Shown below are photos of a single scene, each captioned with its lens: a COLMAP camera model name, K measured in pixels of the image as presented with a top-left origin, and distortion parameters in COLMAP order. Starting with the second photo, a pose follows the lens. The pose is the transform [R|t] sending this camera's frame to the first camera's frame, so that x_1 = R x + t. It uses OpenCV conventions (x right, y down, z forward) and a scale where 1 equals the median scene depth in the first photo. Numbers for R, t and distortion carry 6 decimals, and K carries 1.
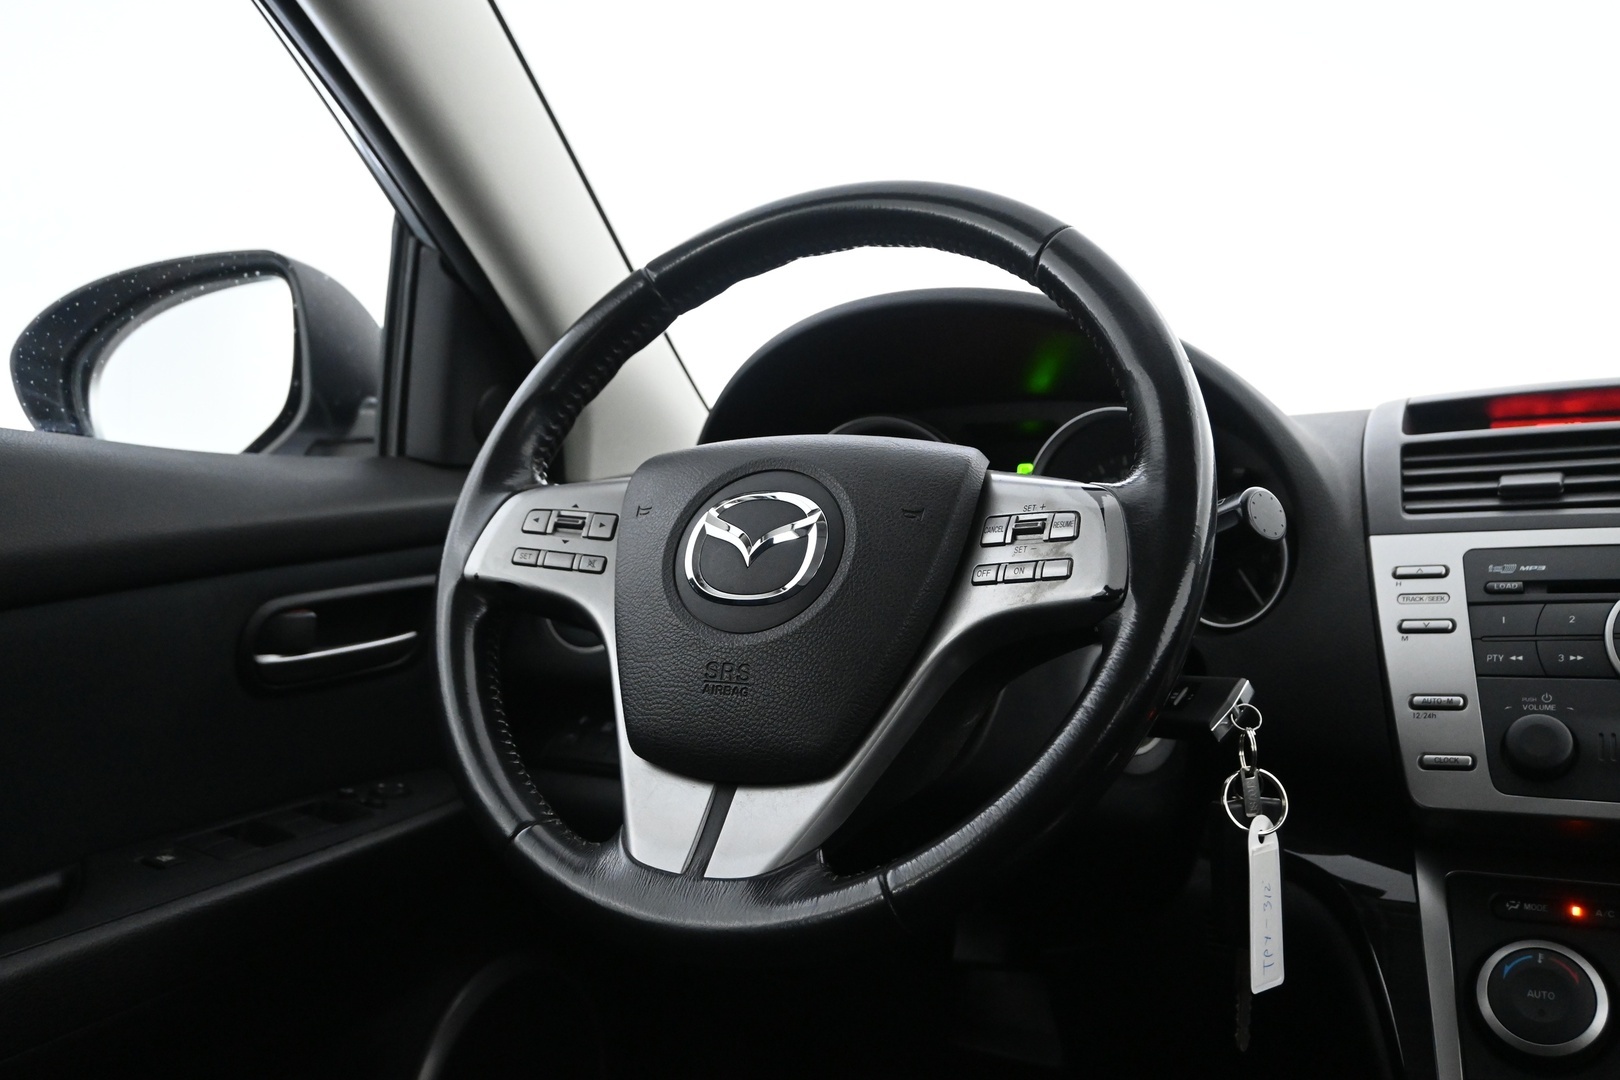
lens RADIAL K [[1429.1, 0, 819.6], [0, 1429.1, 538.3], [0, 0, 1]] dist [-0.004799, -0.013587]
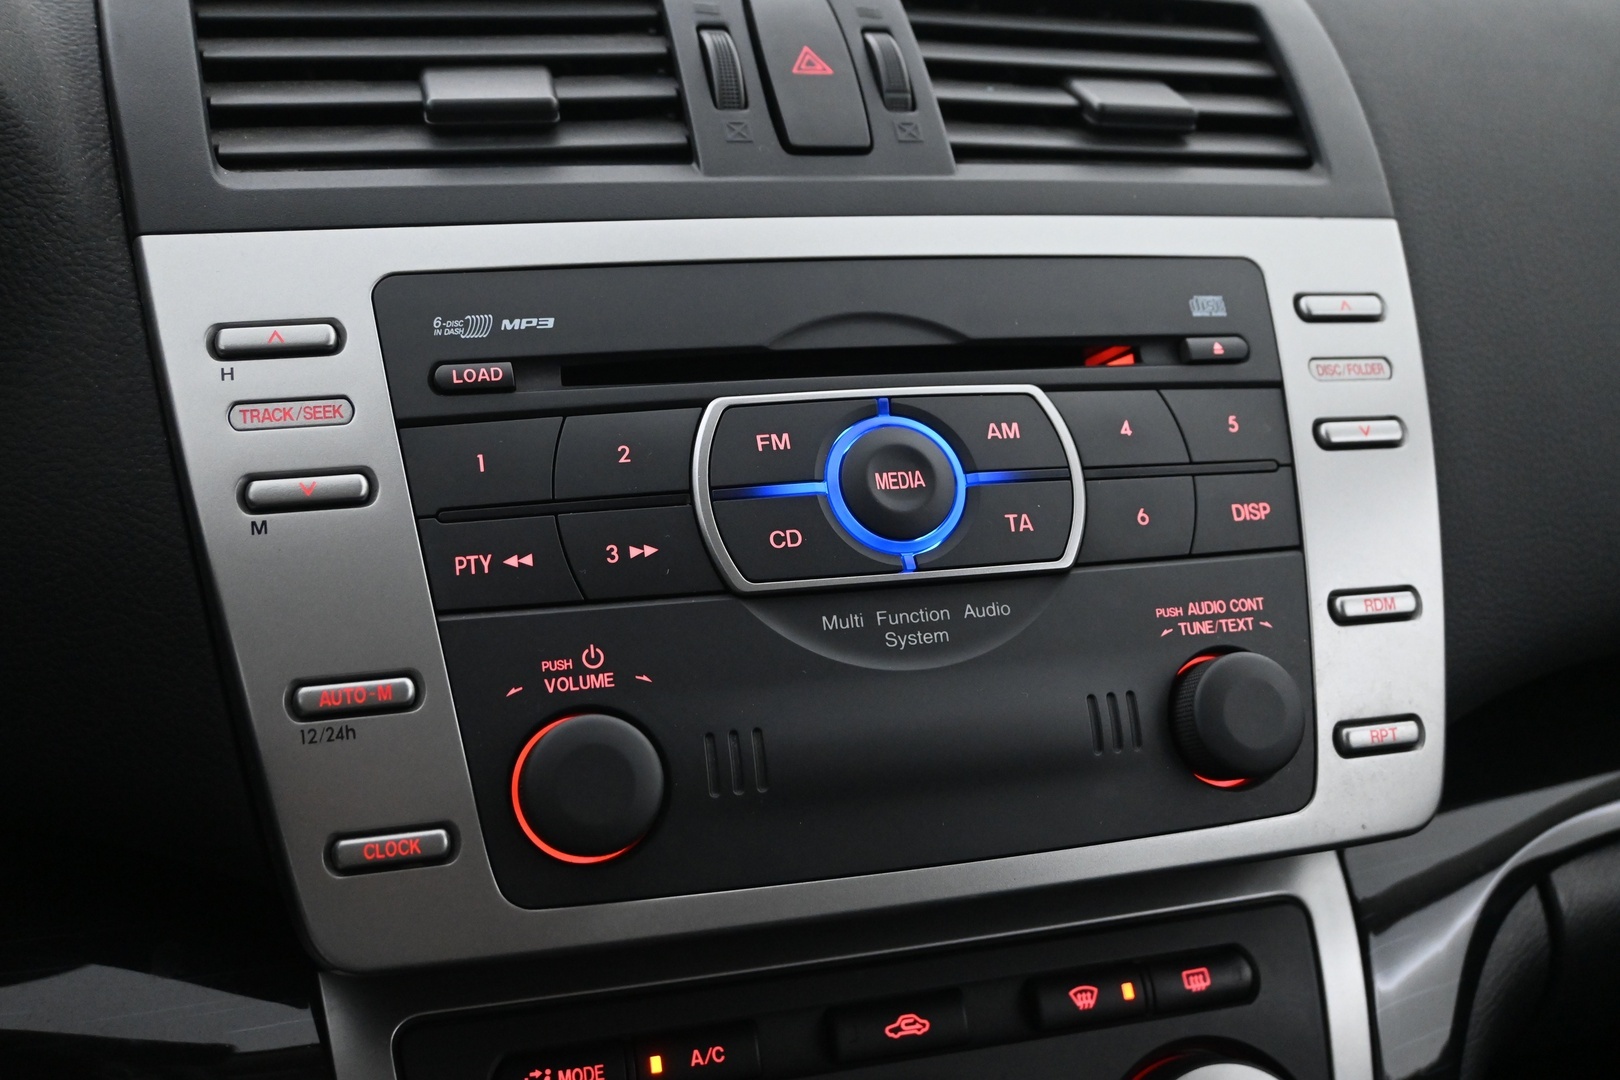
lens RADIAL K [[1584.8, 0, 815.1], [0, 1584.8, 548.2], [0, 0, 1]] dist [-0.021074, 0.000000]
pose [[0.715843, -0.202874, 0.668140, 0.239861], [-0.044917, 0.941502, 0.334002, -0.085035], [-0.696815, -0.269104, 0.664855, 0.636078]]
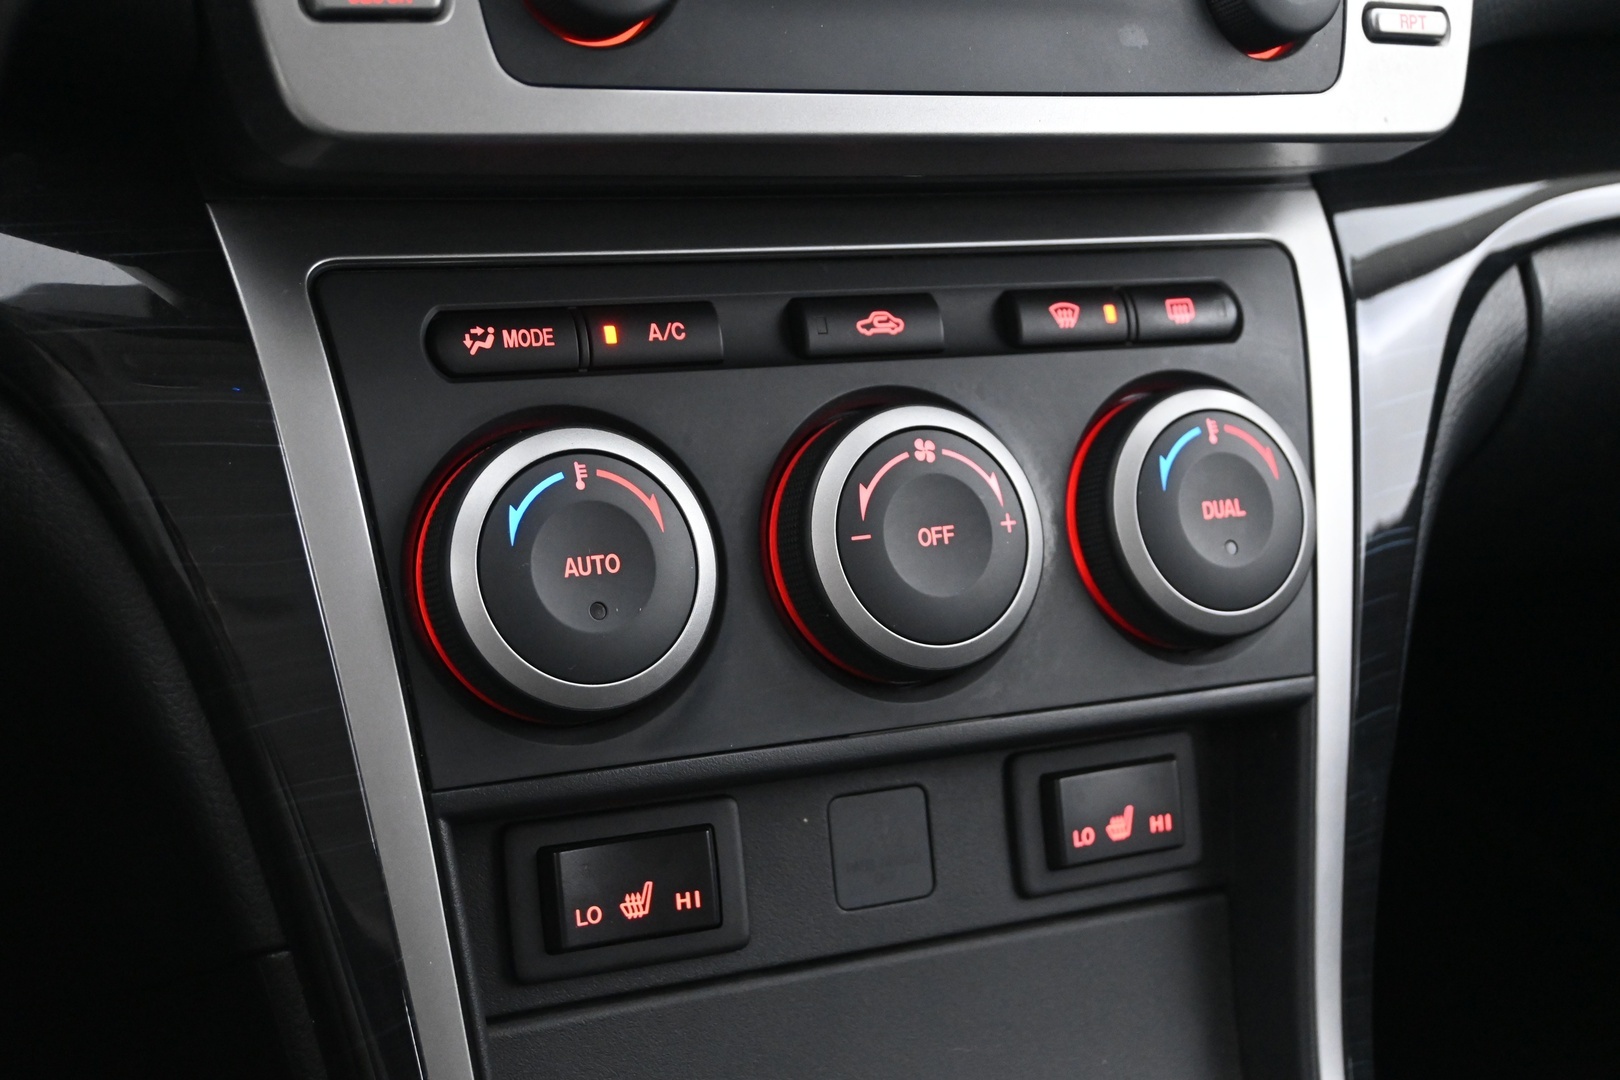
lens RADIAL K [[2293.5, 0, 805.0], [0, 2293.5, 541.7], [0, 0, 1]] dist [-0.002809, 0.000000]
pose [[0.572065, -0.277381, 0.771882, 0.026557], [-0.164219, 0.883290, 0.439124, 0.010148], [-0.803600, -0.377966, 0.459748, 0.607456]]
